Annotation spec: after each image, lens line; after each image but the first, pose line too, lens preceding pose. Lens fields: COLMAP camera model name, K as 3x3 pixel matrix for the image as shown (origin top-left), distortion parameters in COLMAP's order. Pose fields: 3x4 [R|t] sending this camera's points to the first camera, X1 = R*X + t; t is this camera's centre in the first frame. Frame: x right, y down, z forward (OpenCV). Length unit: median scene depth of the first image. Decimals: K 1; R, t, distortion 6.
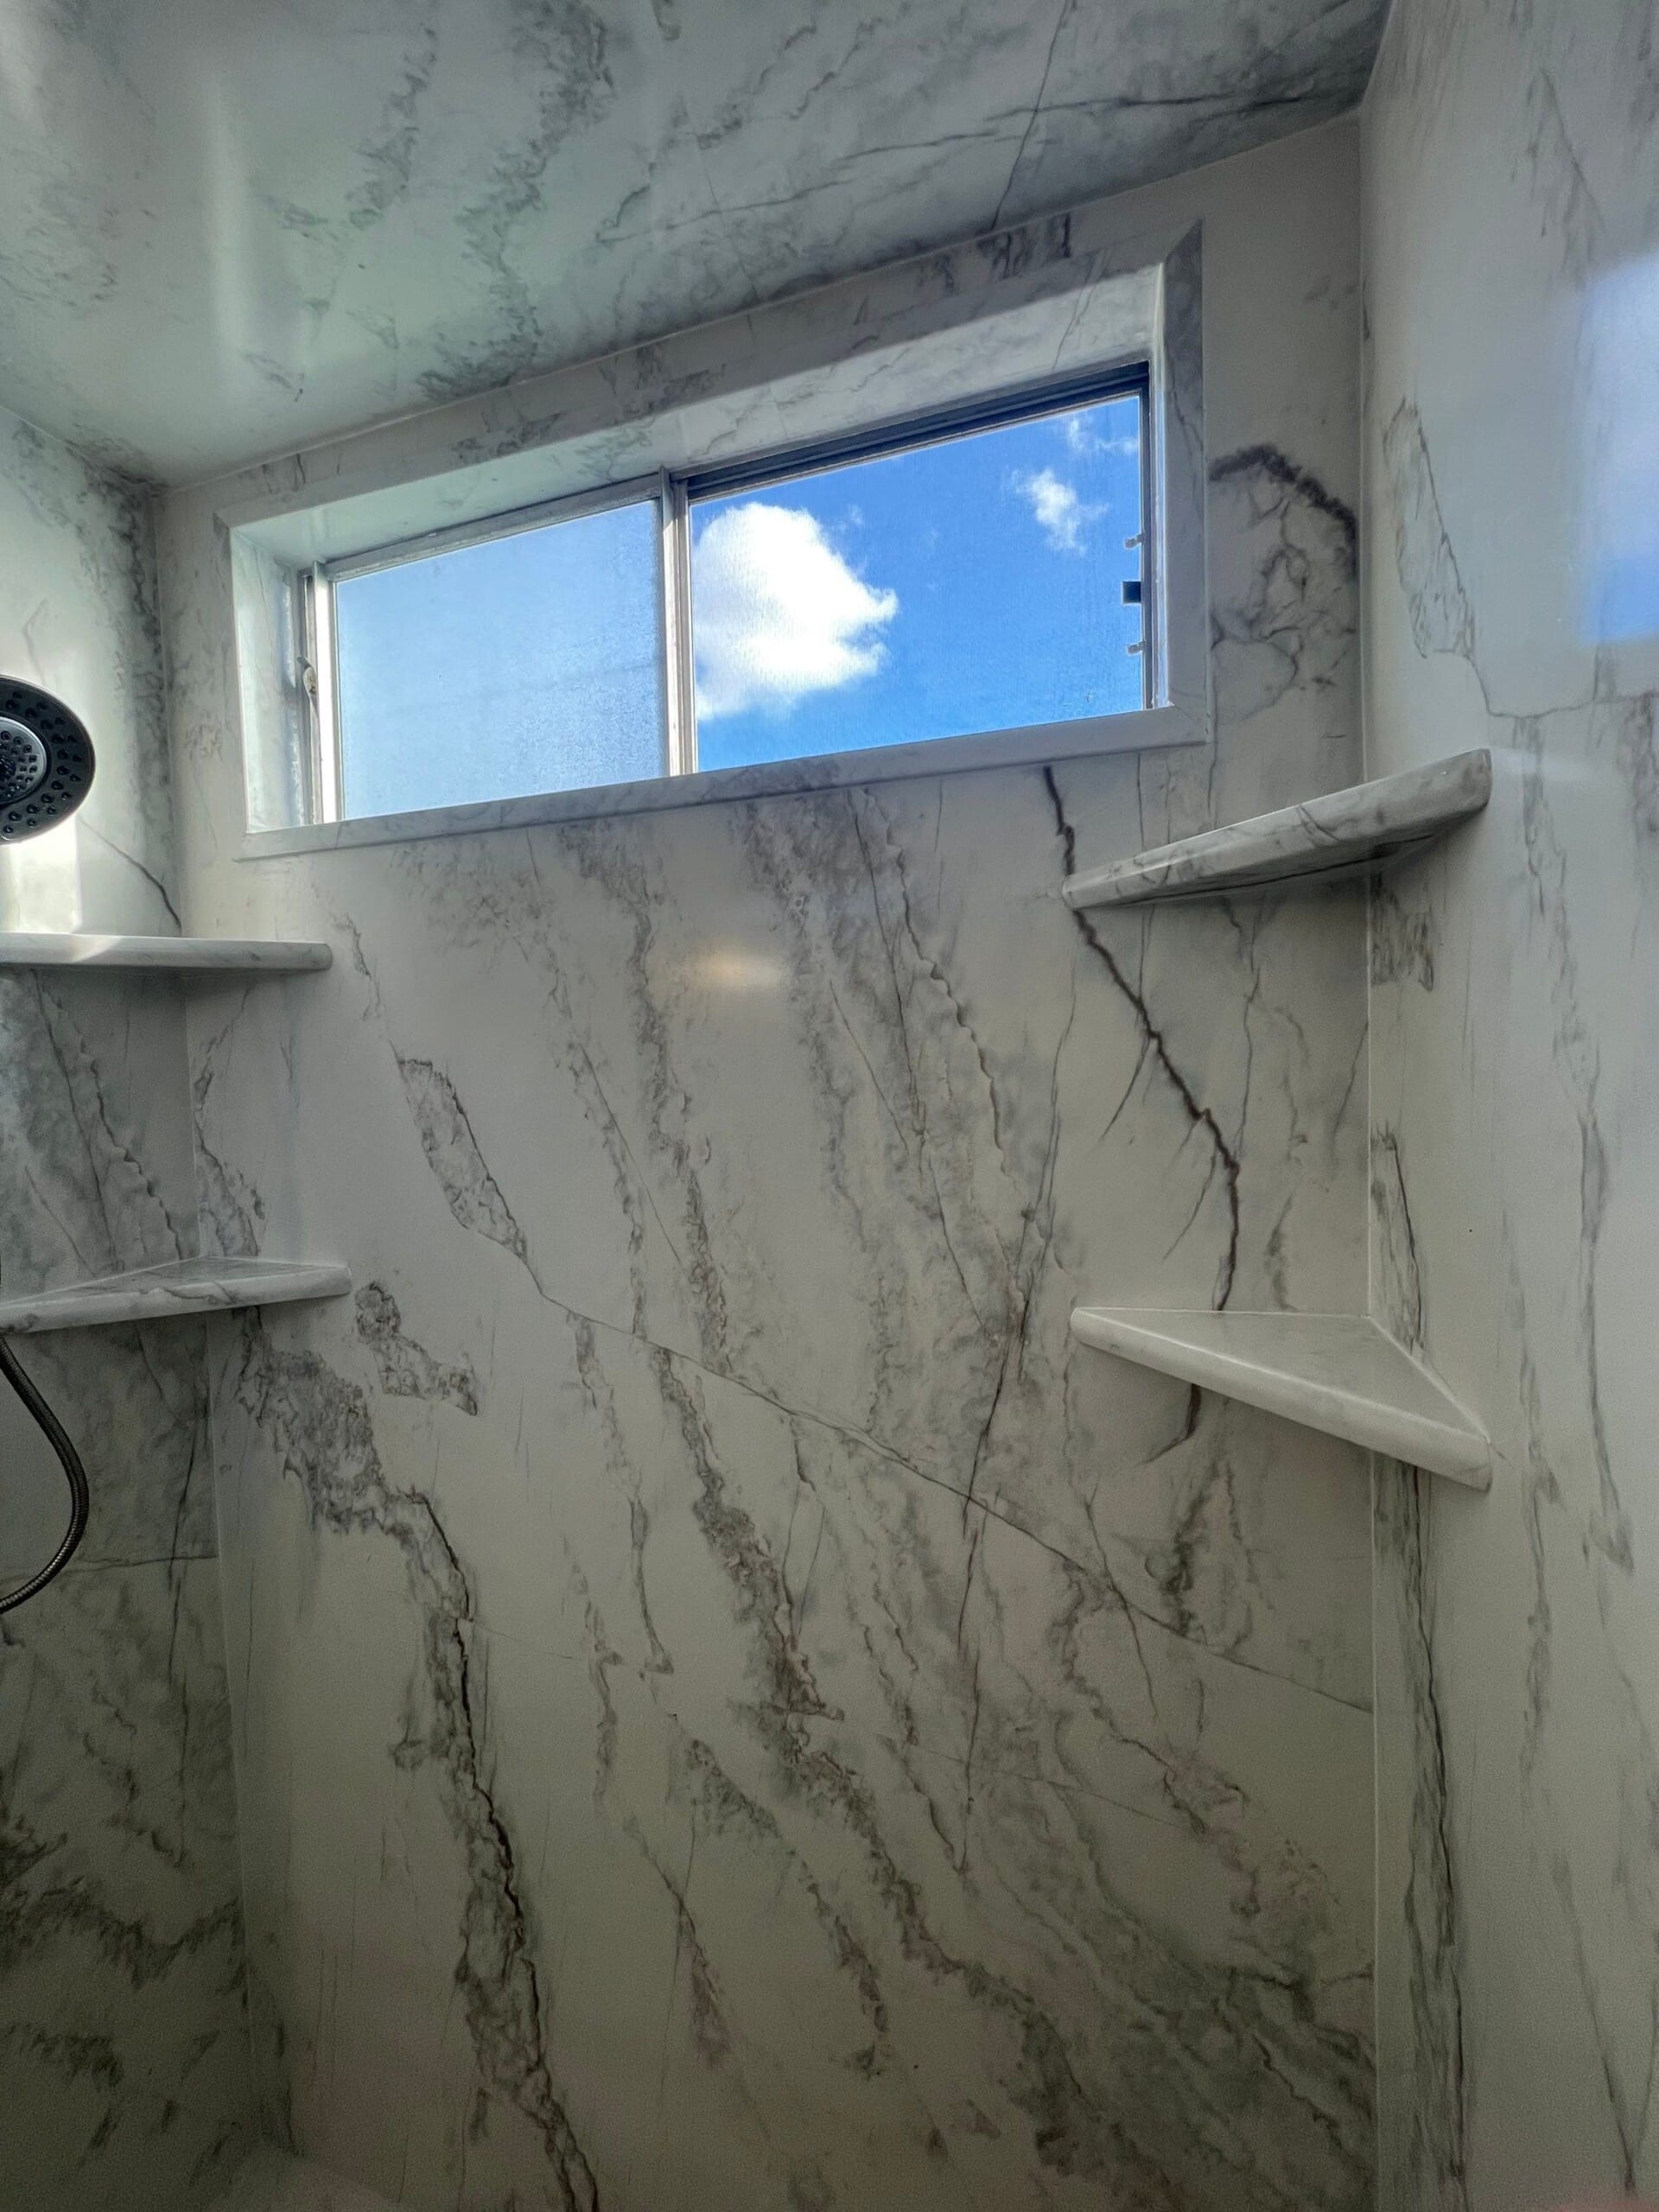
lens RADIAL K [[883.6, 0, 827.6], [0, 883.6, 1112.0], [0, 0, 1]] dist [-0.001728, 0.000519]
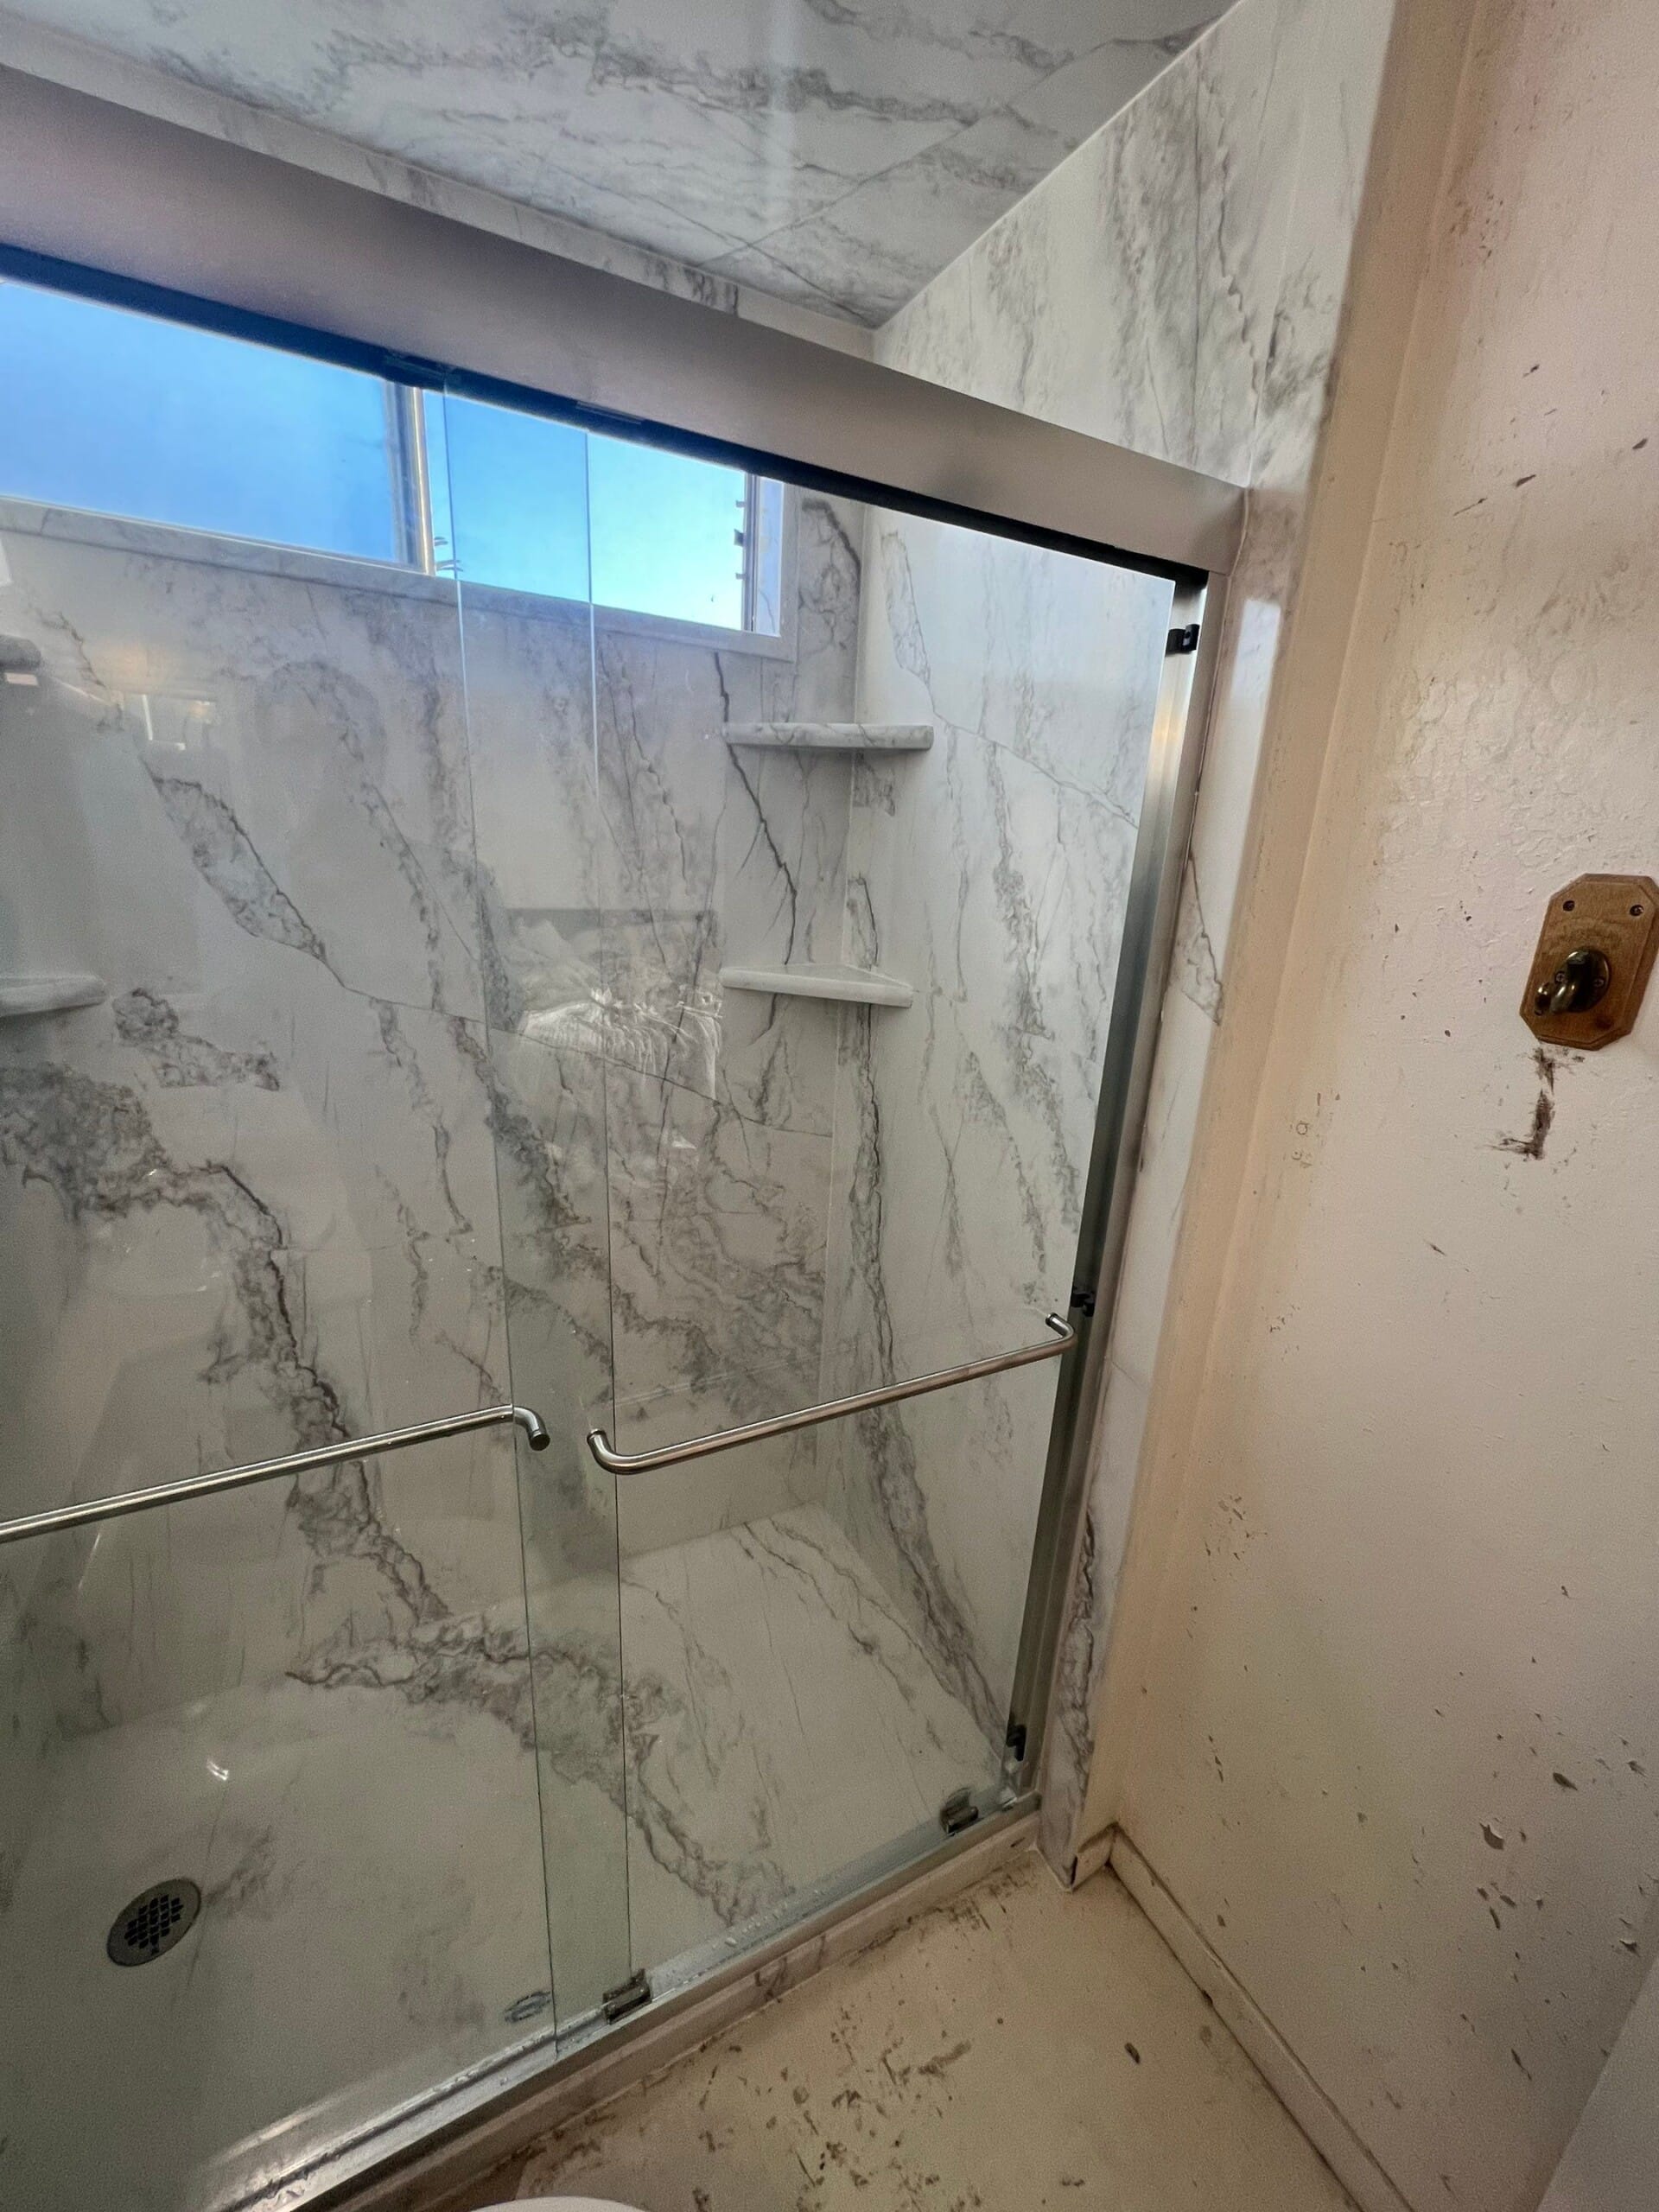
lens RADIAL K [[883.3, 0, 828.7], [0, 883.3, 1111.8], [0, 0, 1]] dist [0.000104, 0.001031]
pose [[0.697127, -0.147745, 0.701559, -0.769872], [-0.042647, 0.968258, 0.246289, 0.036715], [-0.715678, -0.201614, 0.668698, -0.404932]]
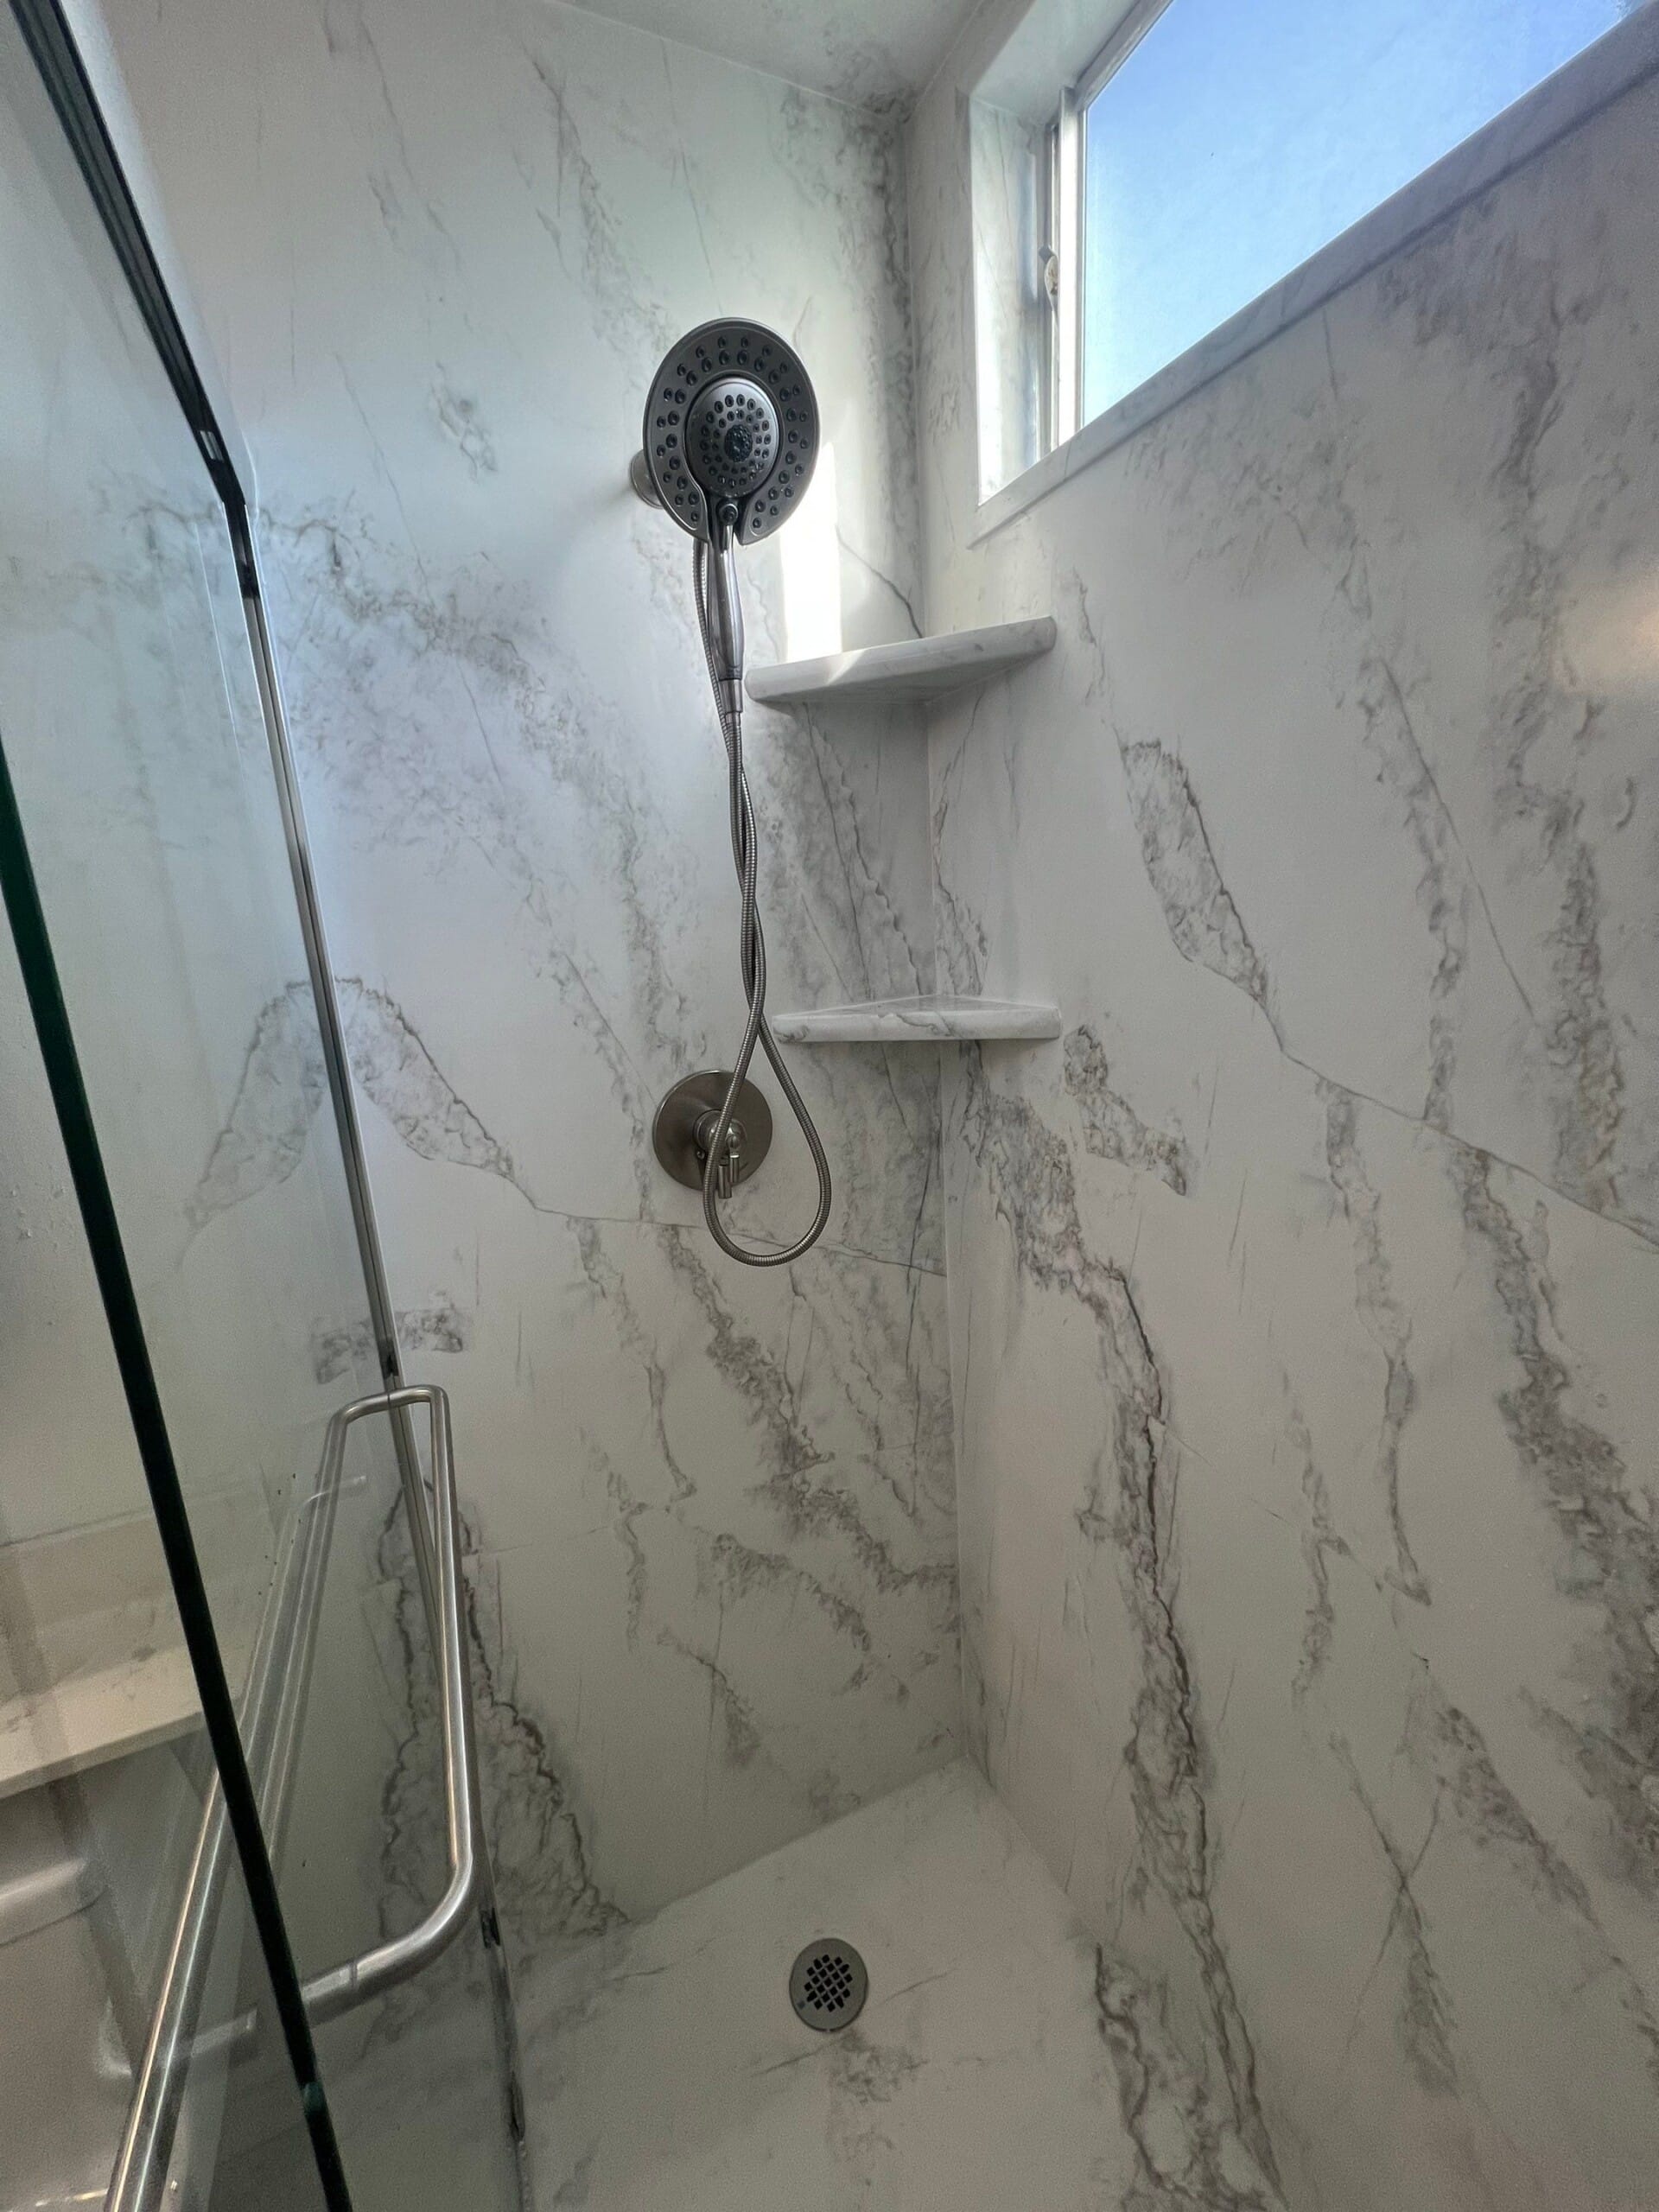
lens RADIAL K [[883.6, 0, 827.6], [0, 883.6, 1112.0], [0, 0, 1]] dist [-0.001728, 0.000519]
pose [[0.683595, 0.137848, -0.716726, -0.053767], [0.009553, 0.980228, 0.197639, 0.109935], [0.729799, -0.141952, 0.668762, 0.240274]]
